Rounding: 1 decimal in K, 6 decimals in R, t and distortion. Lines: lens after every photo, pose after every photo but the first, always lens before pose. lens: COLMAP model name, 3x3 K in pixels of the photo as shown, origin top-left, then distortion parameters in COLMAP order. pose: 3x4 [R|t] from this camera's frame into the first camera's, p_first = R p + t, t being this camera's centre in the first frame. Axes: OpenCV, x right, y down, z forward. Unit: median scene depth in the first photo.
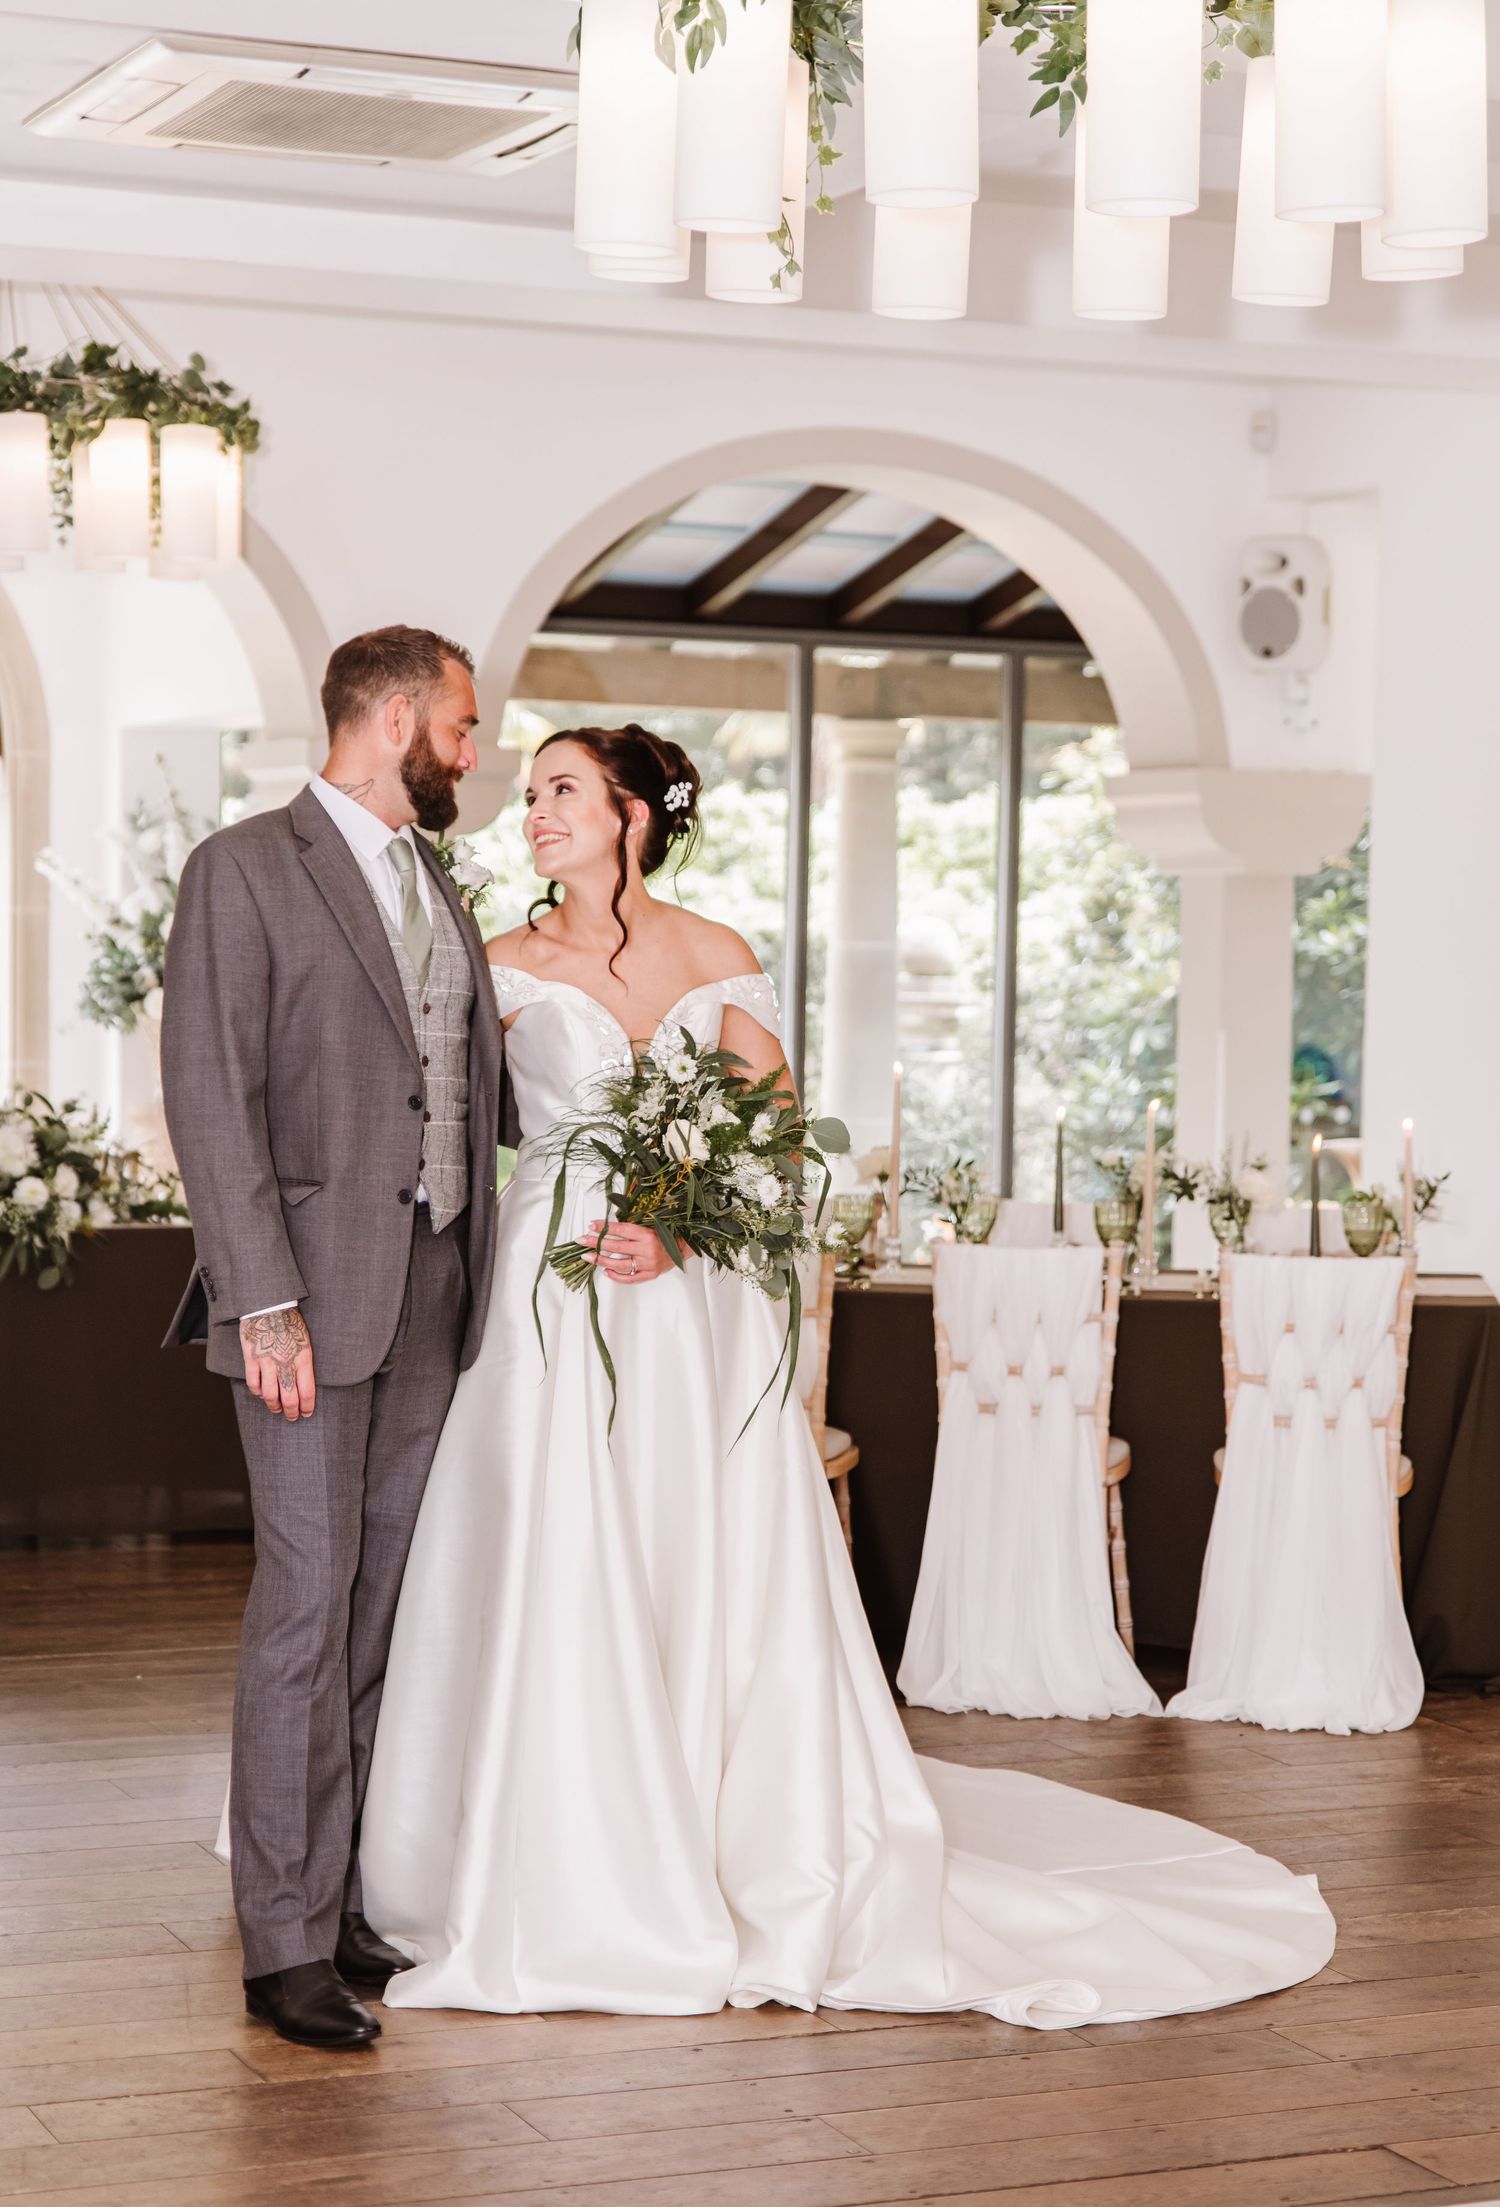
lens RADIAL K [[4527.3, 0, 836.6], [0, 4527.3, 1204.3], [0, 0, 1]] dist [0.059525, 0.000000]
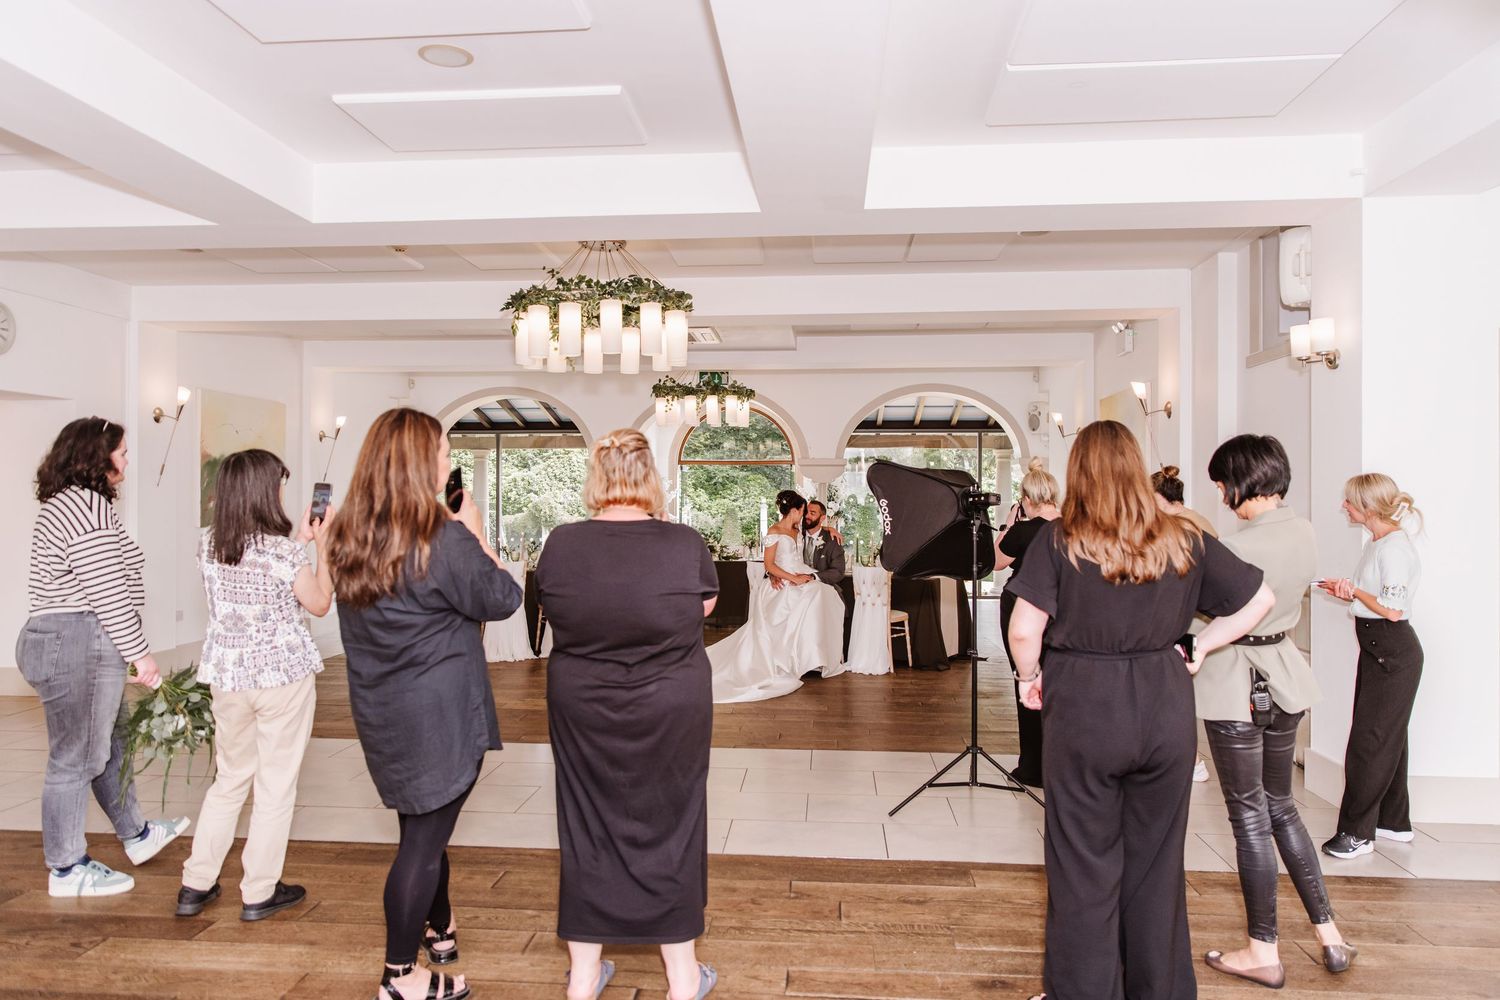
lens RADIAL K [[1070.5, 0, 747.0], [0, 1070.5, 501.5], [0, 0, 1]] dist [0.004416, 0.000193]
pose [[0.882788, -0.016597, -0.469478, 0.411638], [-0.014417, 0.997948, -0.062387, 0.013896], [0.469550, 0.061843, 0.880737, 0.001873]]
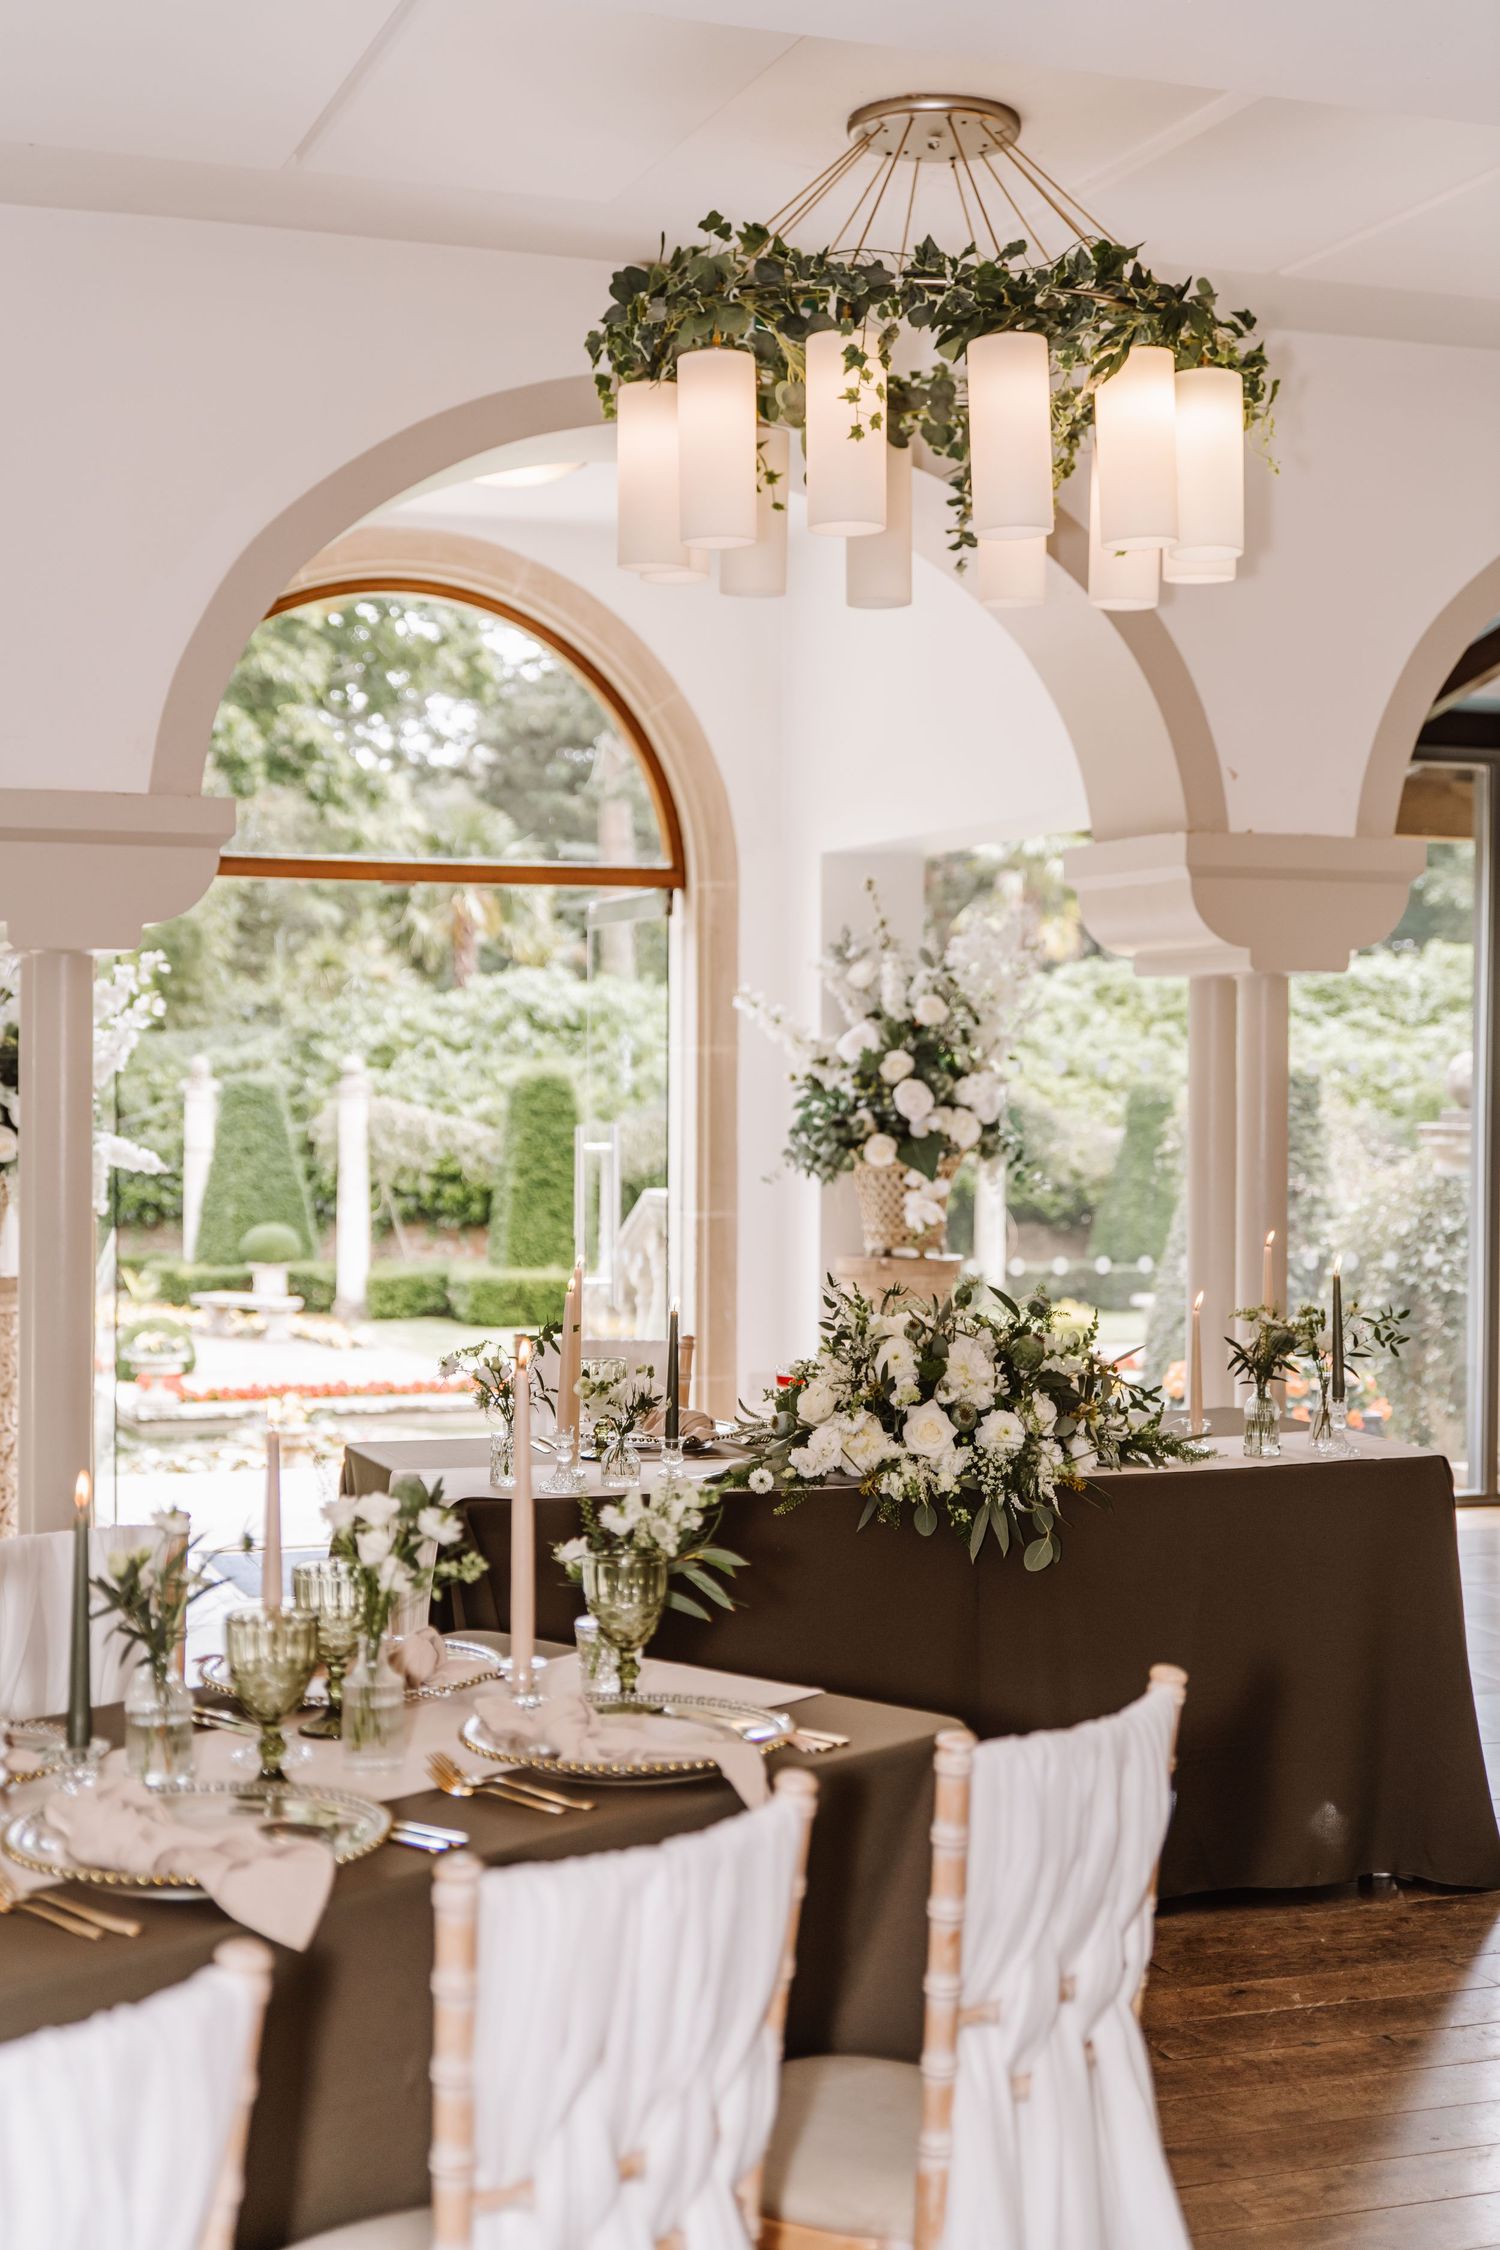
lens RADIAL K [[3066.4, 0, 730.2], [0, 3066.4, 1100.2], [0, 0, 1]] dist [0.024172, 0.000000]
pose [[0.998082, -0.011972, -0.060745, -0.190283], [0.008816, 0.998610, -0.051958, -0.030033], [0.061282, 0.051322, 0.996800, 0.511556]]
